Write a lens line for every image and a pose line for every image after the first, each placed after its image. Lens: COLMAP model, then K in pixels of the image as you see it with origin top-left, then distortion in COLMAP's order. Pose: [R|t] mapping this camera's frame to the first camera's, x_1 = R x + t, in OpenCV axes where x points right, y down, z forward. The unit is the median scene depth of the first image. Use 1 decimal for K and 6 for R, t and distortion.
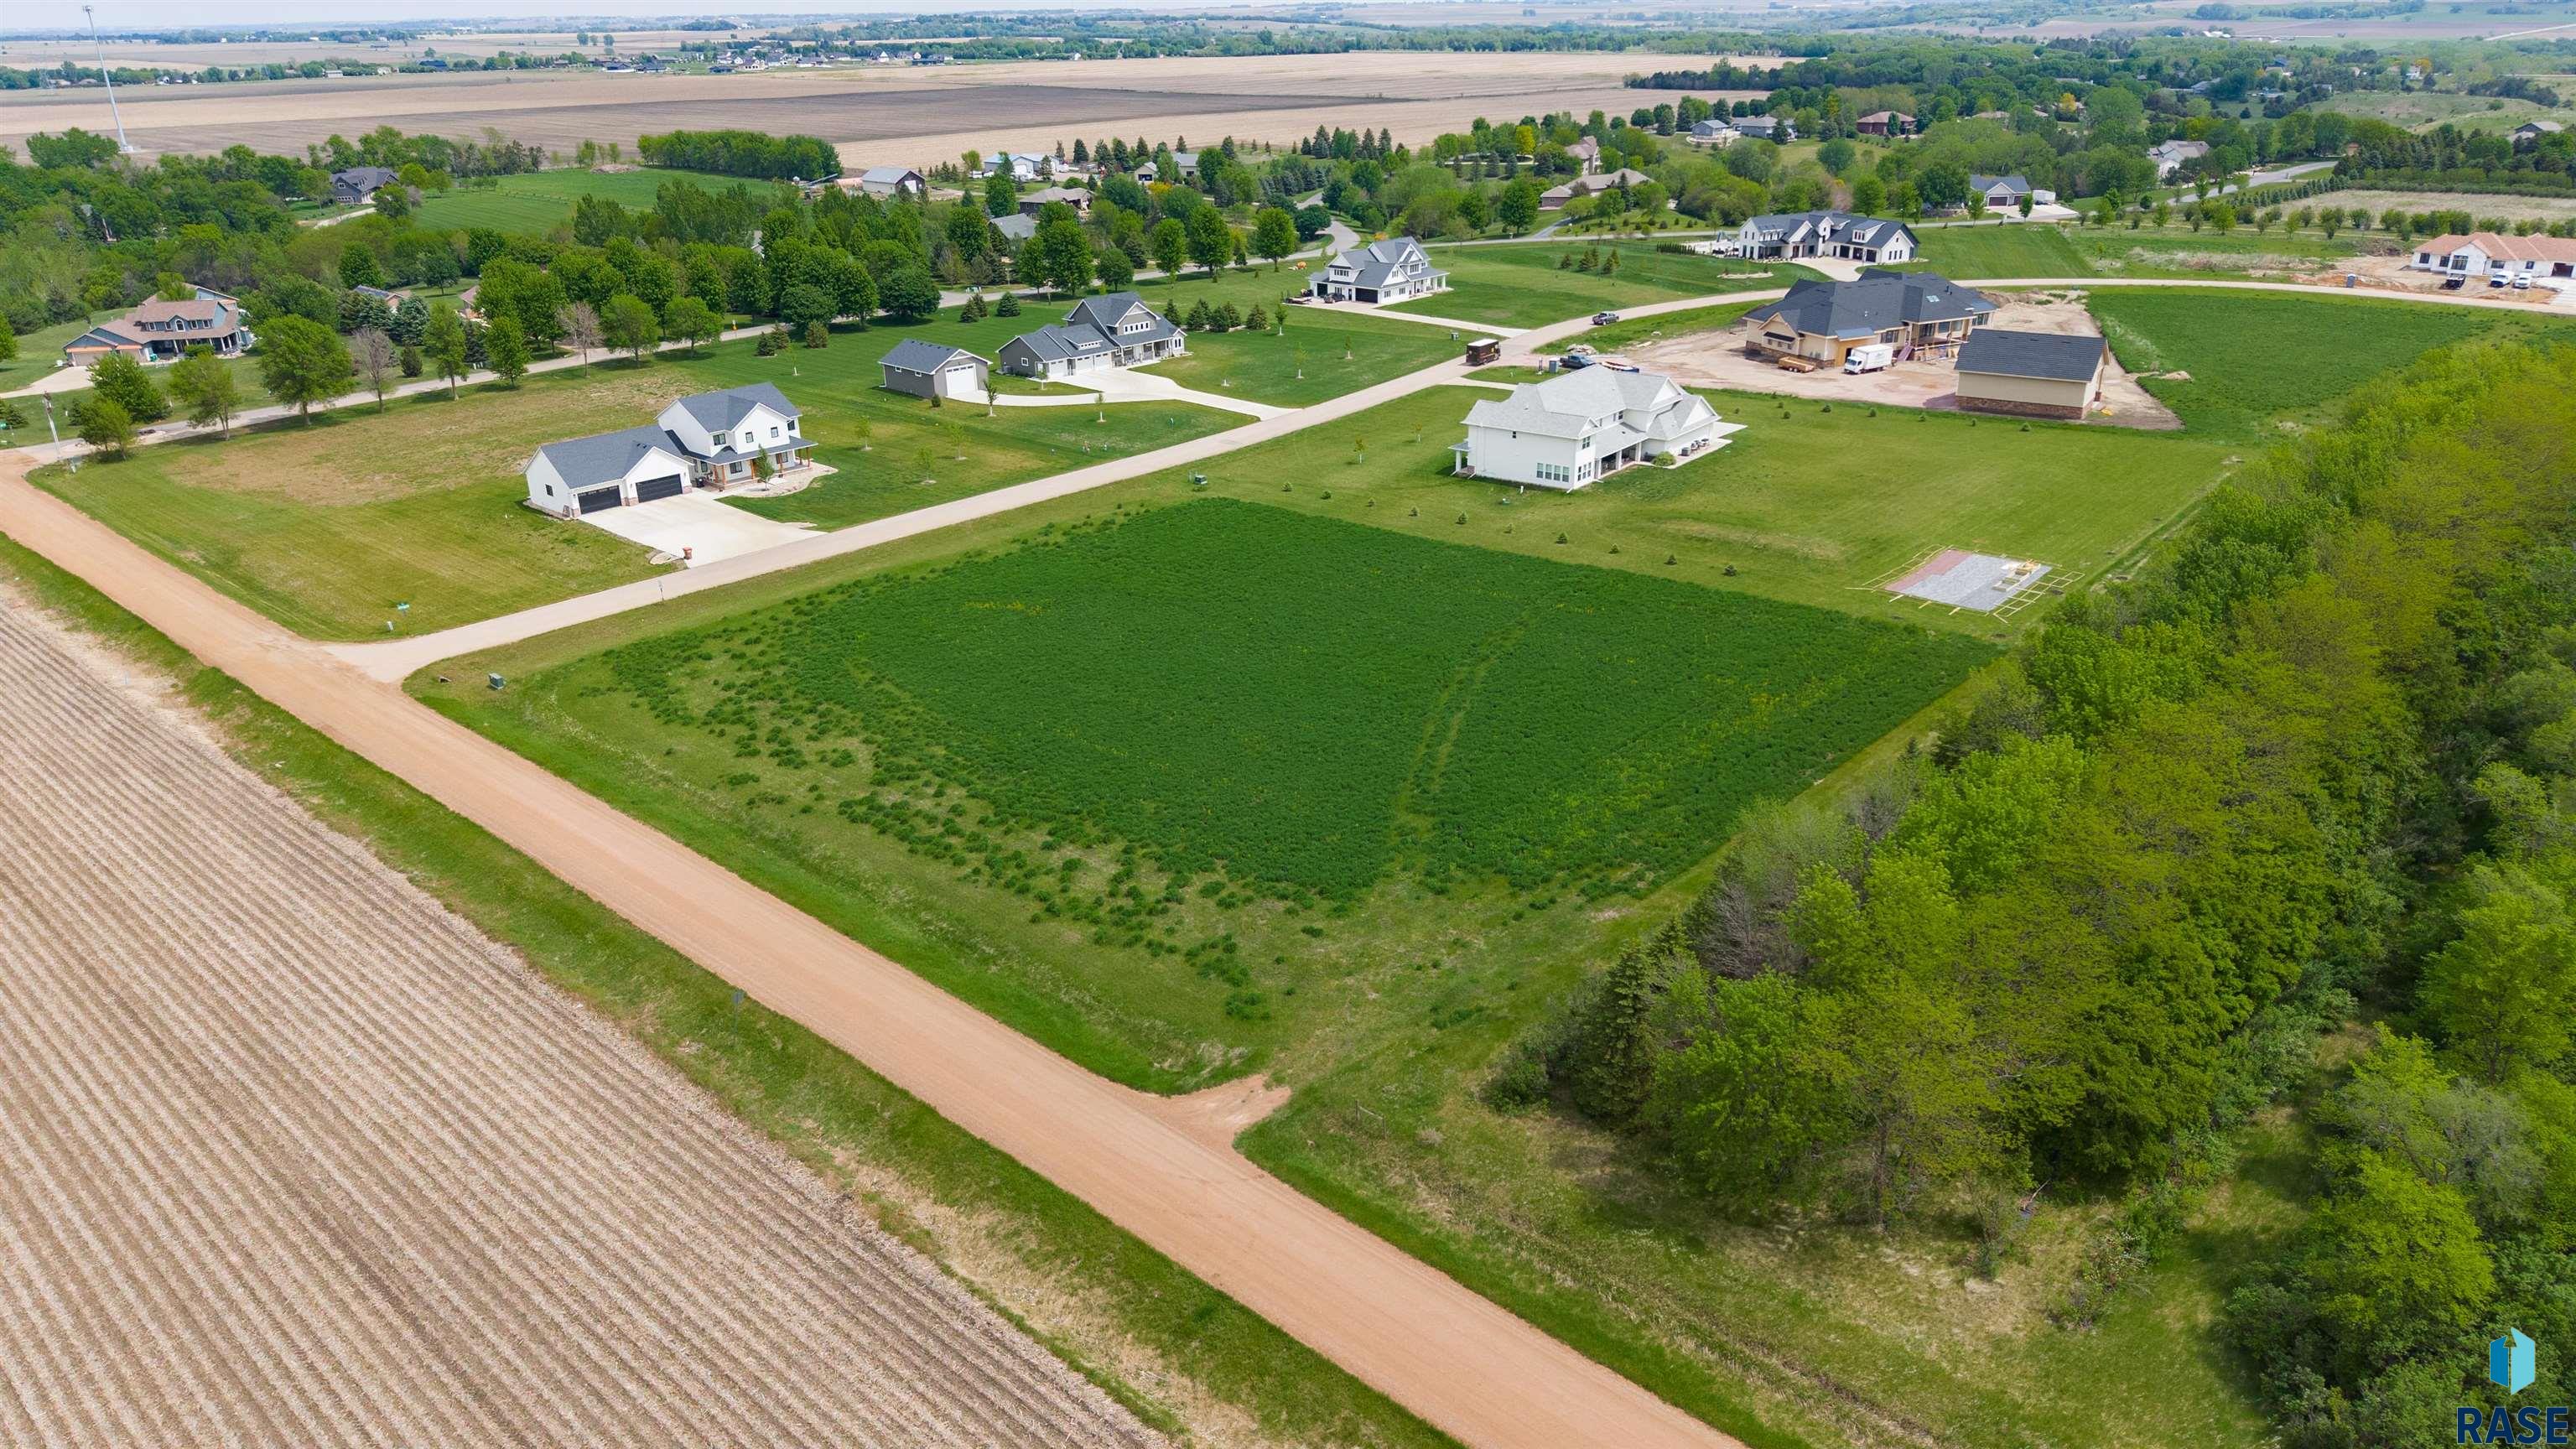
lens RADIAL K [[1717.1, 0, 1288.0], [0, 1717.1, 724.5], [0, 0, 1]] dist [0.041801, -0.052966]
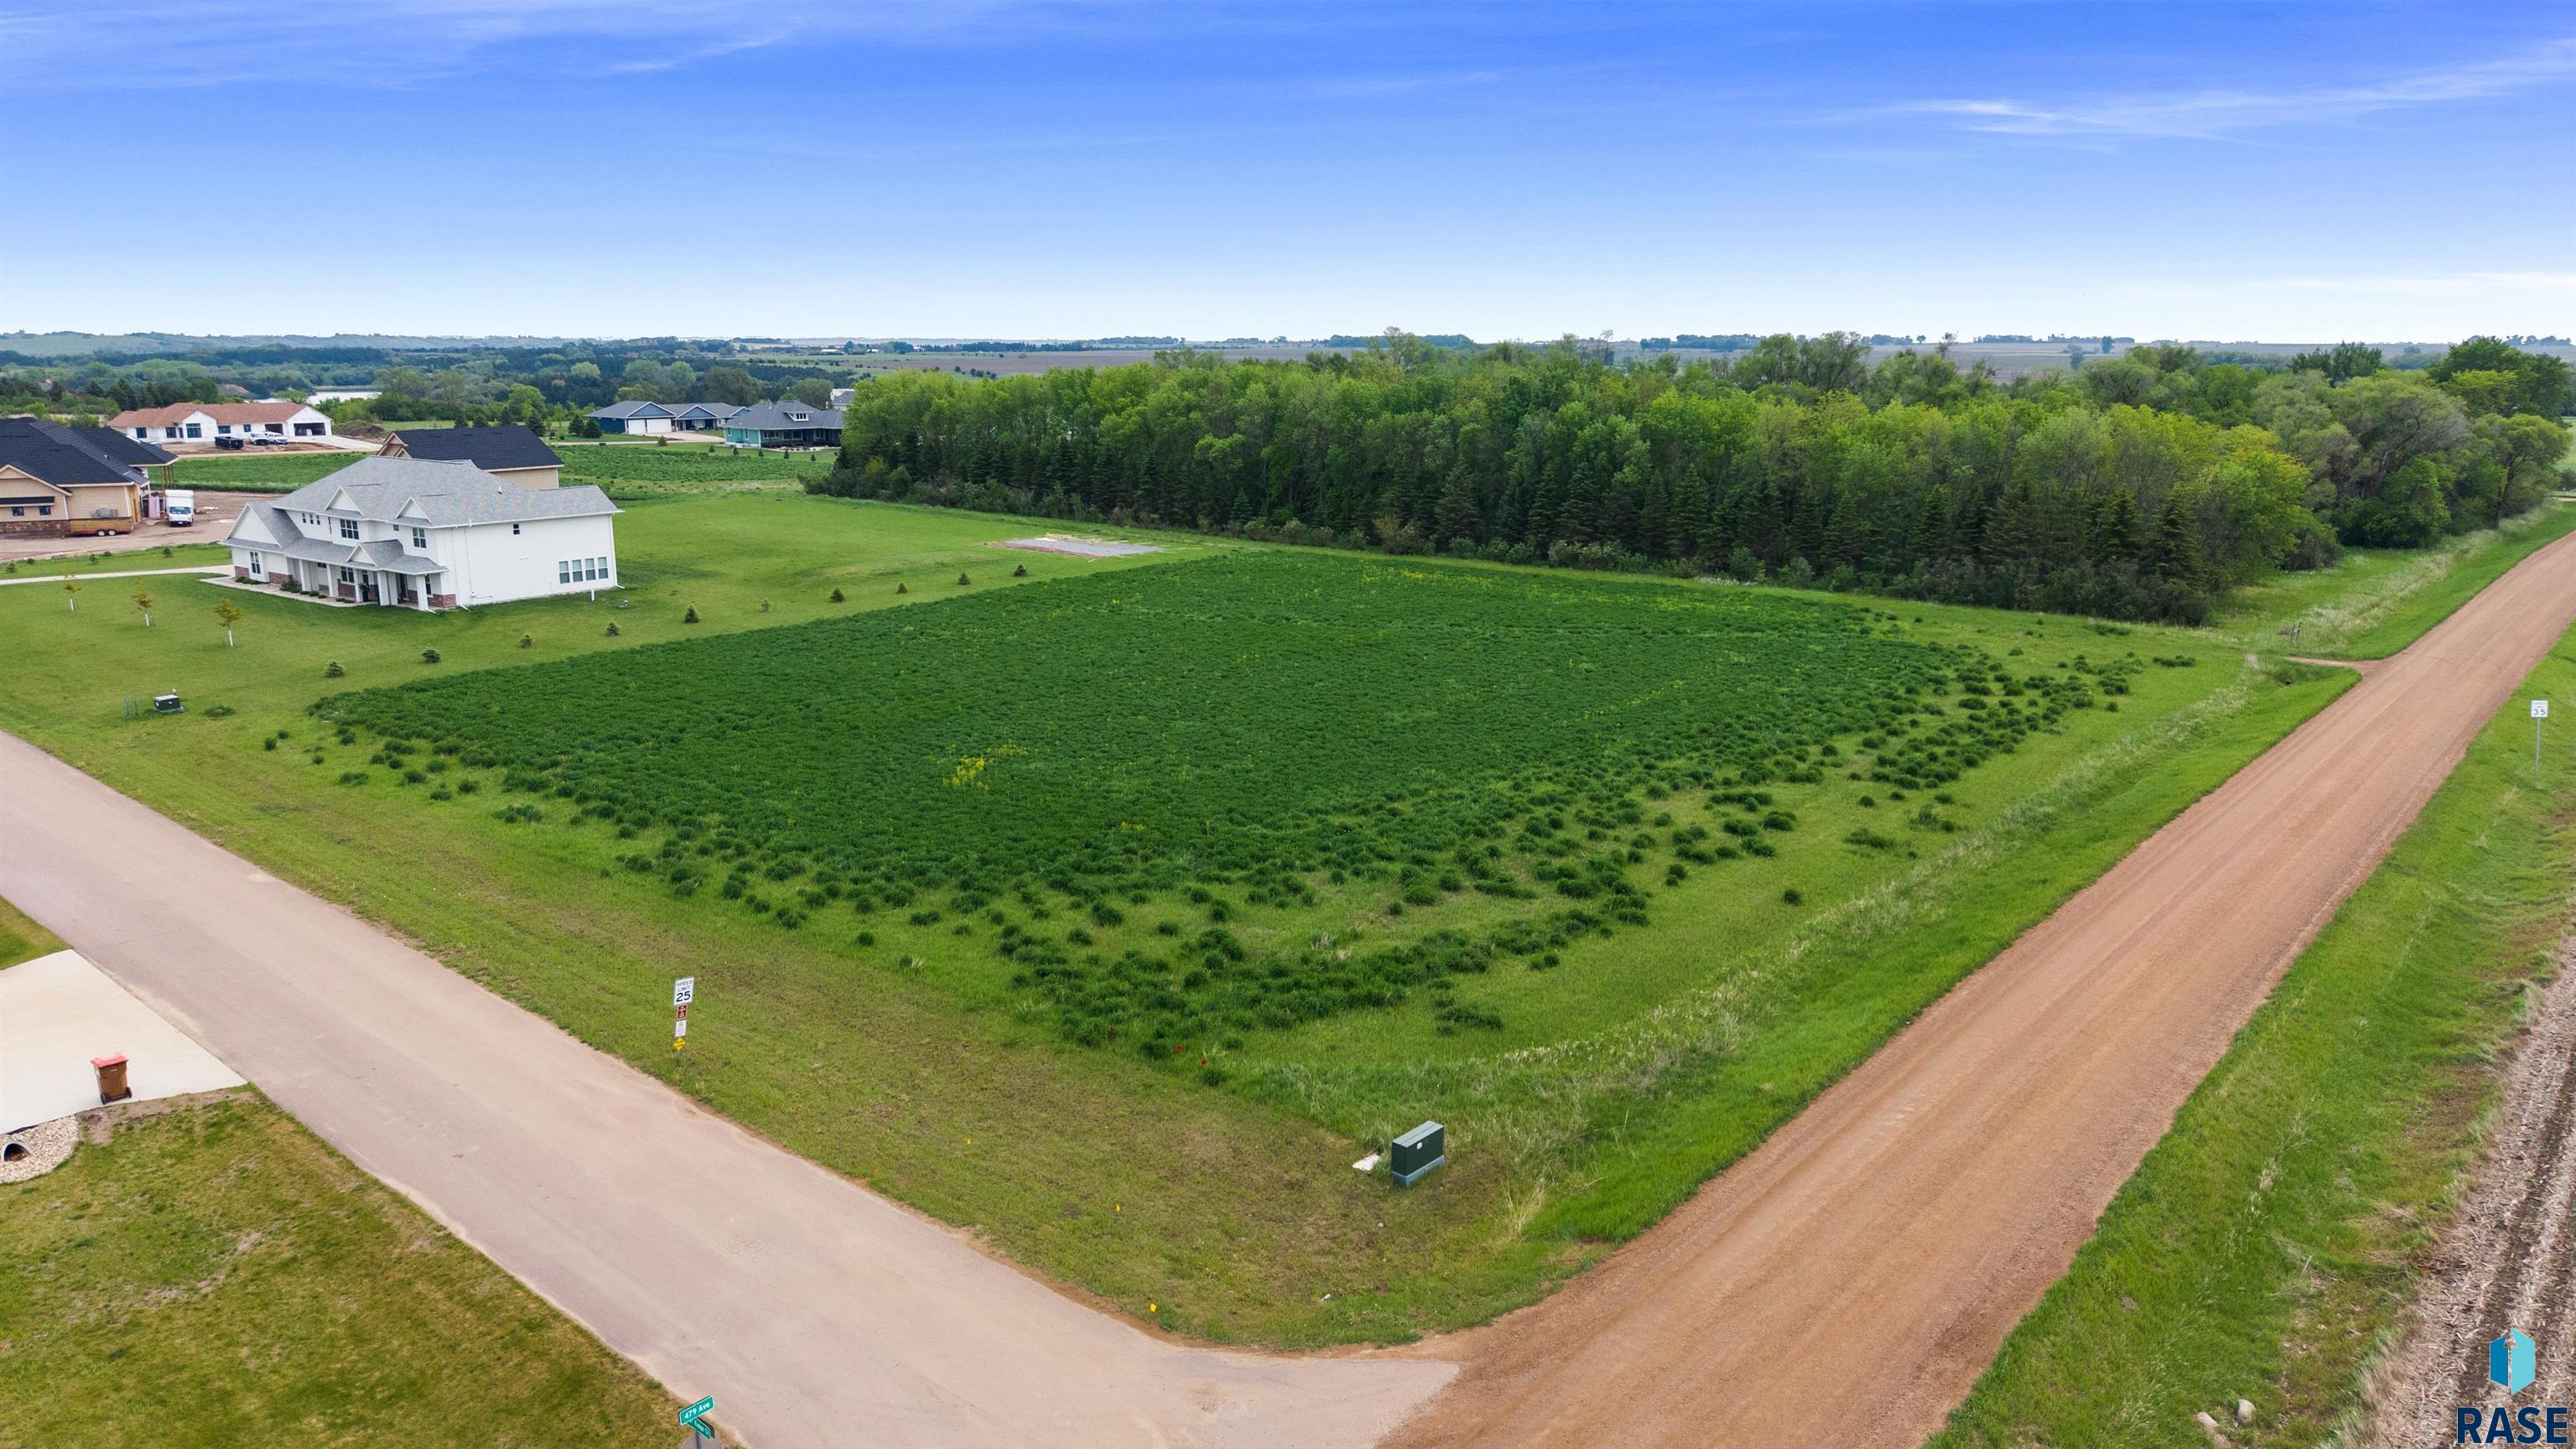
lens RADIAL K [[1717.1, 0, 1288.0], [0, 1717.1, 724.5], [0, 0, 1]] dist [0.041801, -0.052966]
pose [[-0.028340, -0.201765, 0.979024, -0.688613], [0.382361, 0.902744, 0.197113, -0.149995], [-0.923578, 0.379927, 0.051563, 0.911949]]
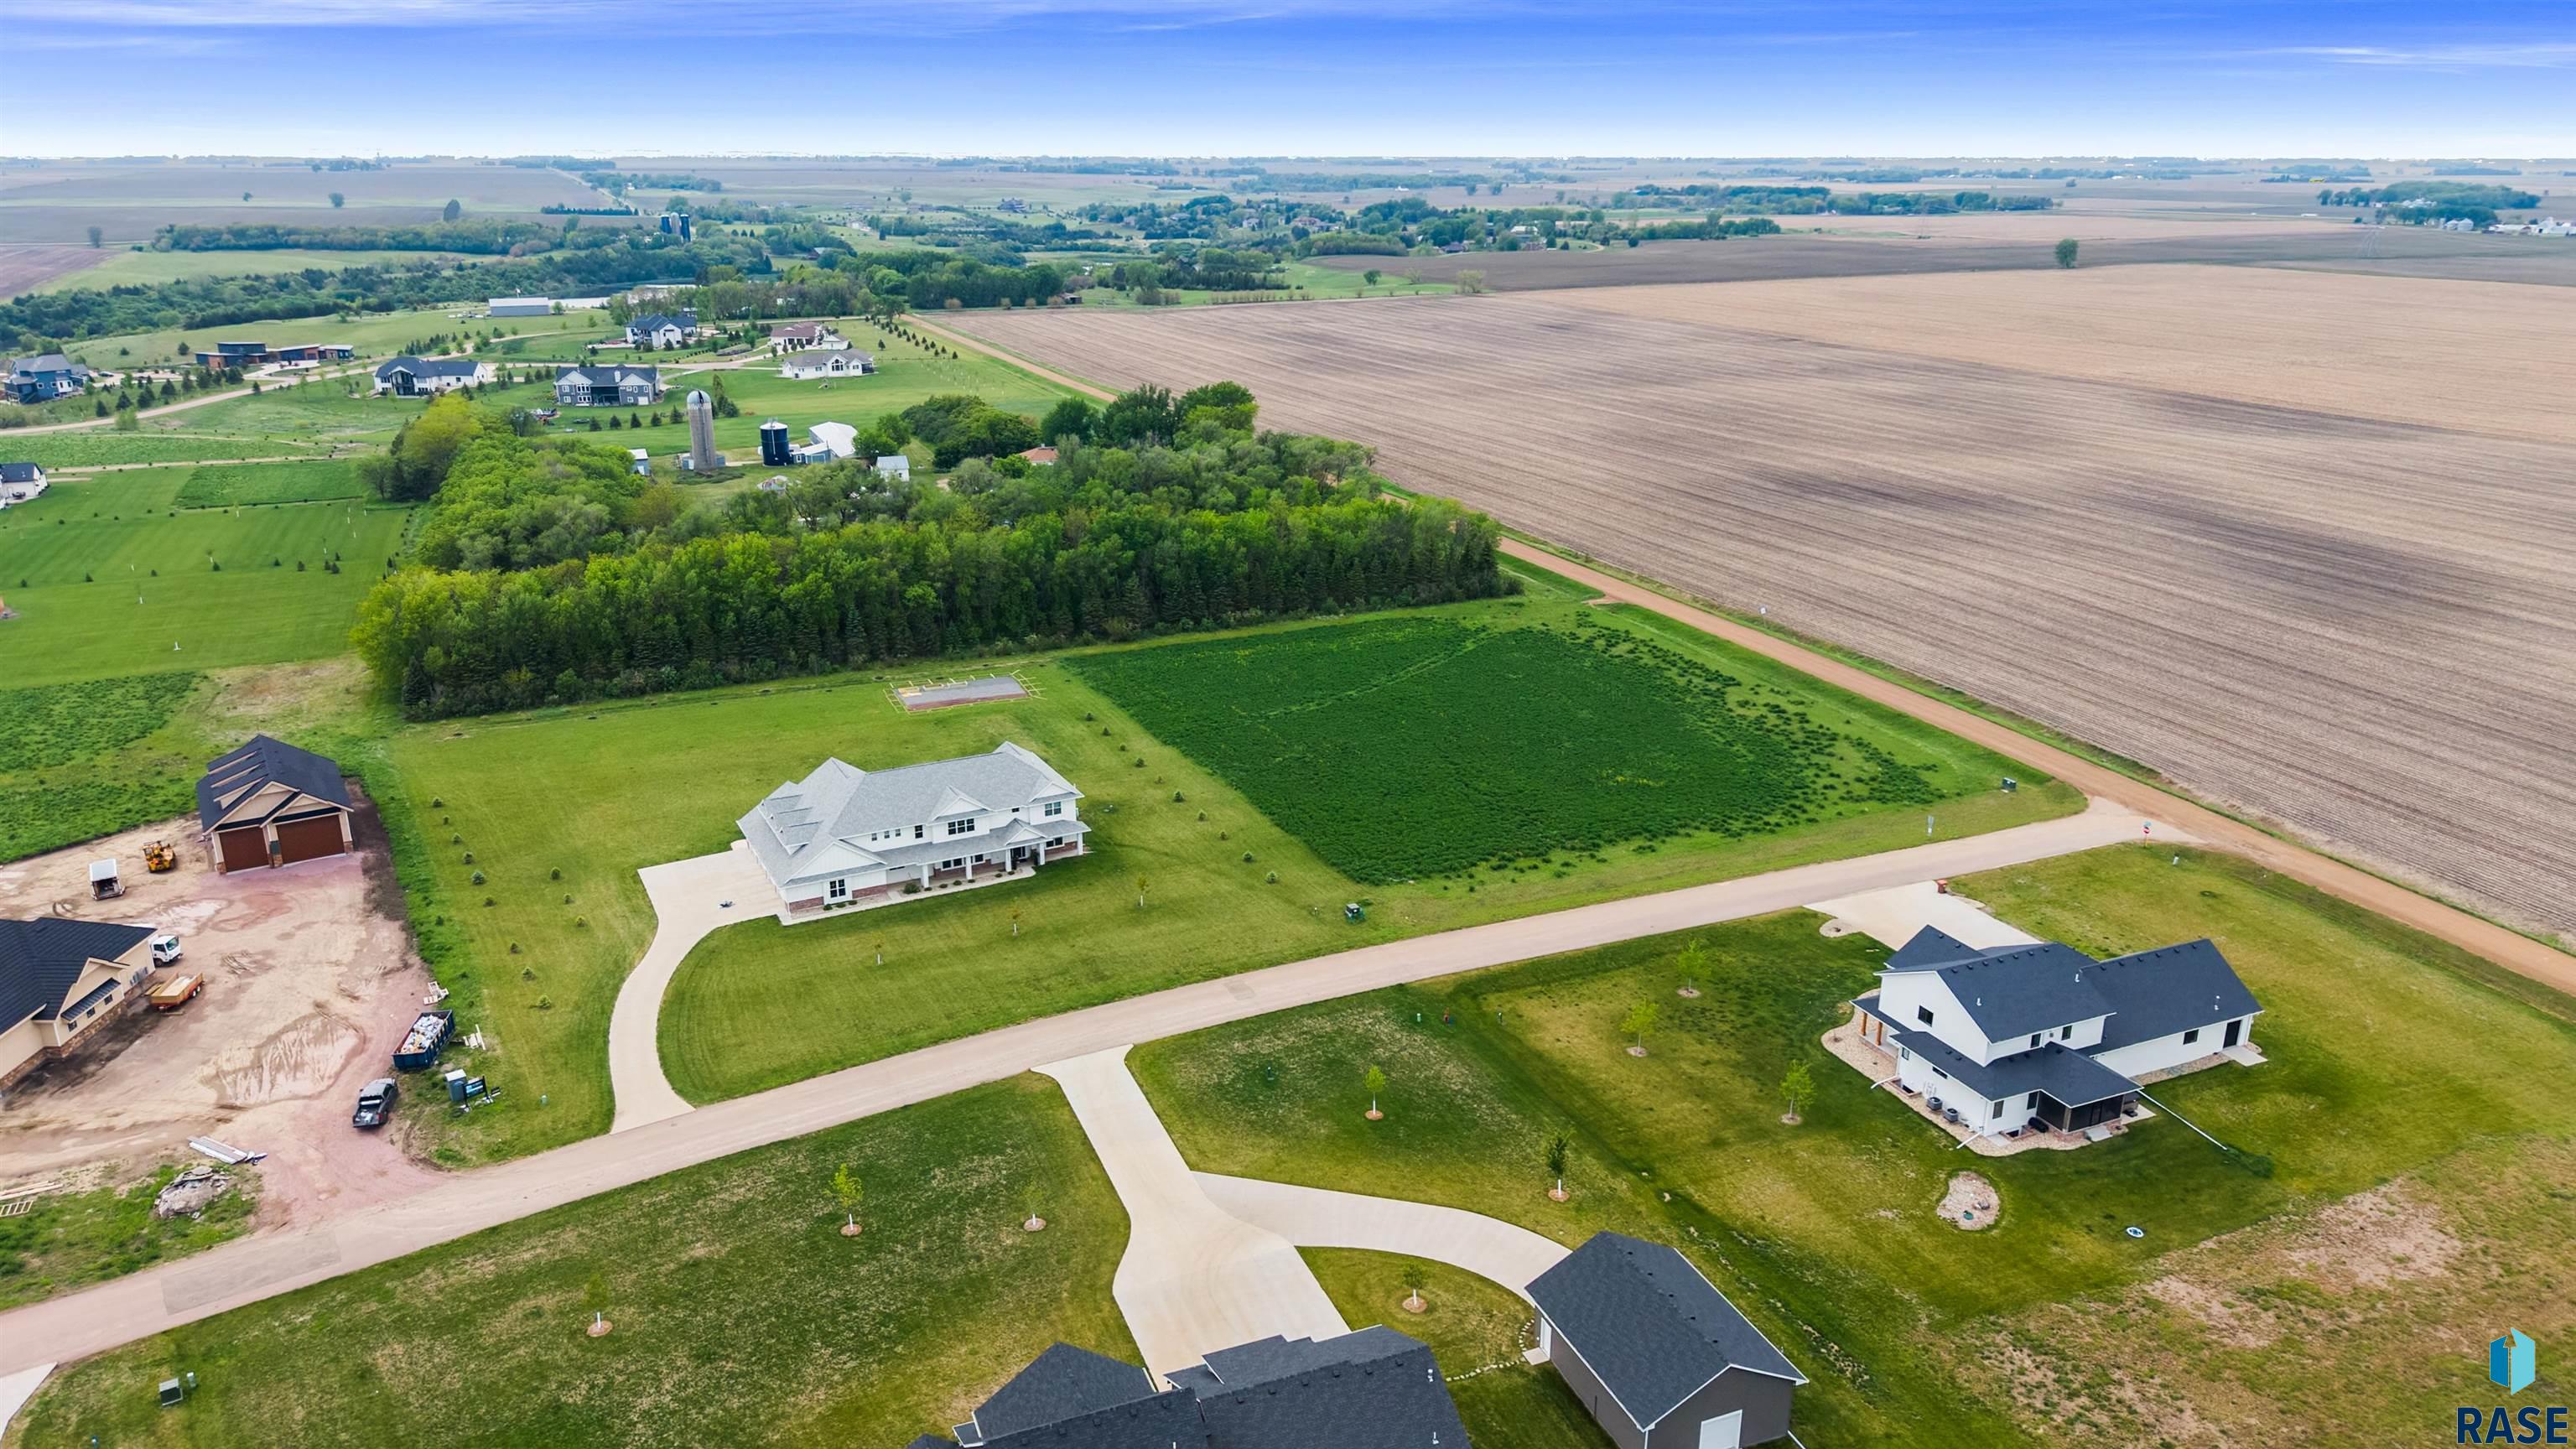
lens RADIAL K [[1726.5, 0, 1288.0], [0, 1726.5, 724.5], [0, 0, 1]] dist [0.044772, -0.056629]
pose [[-0.913788, -0.114199, 0.389808, -0.436410], [0.168170, 0.767189, 0.618983, -0.951662], [-0.369743, 0.631174, -0.681843, 1.989776]]
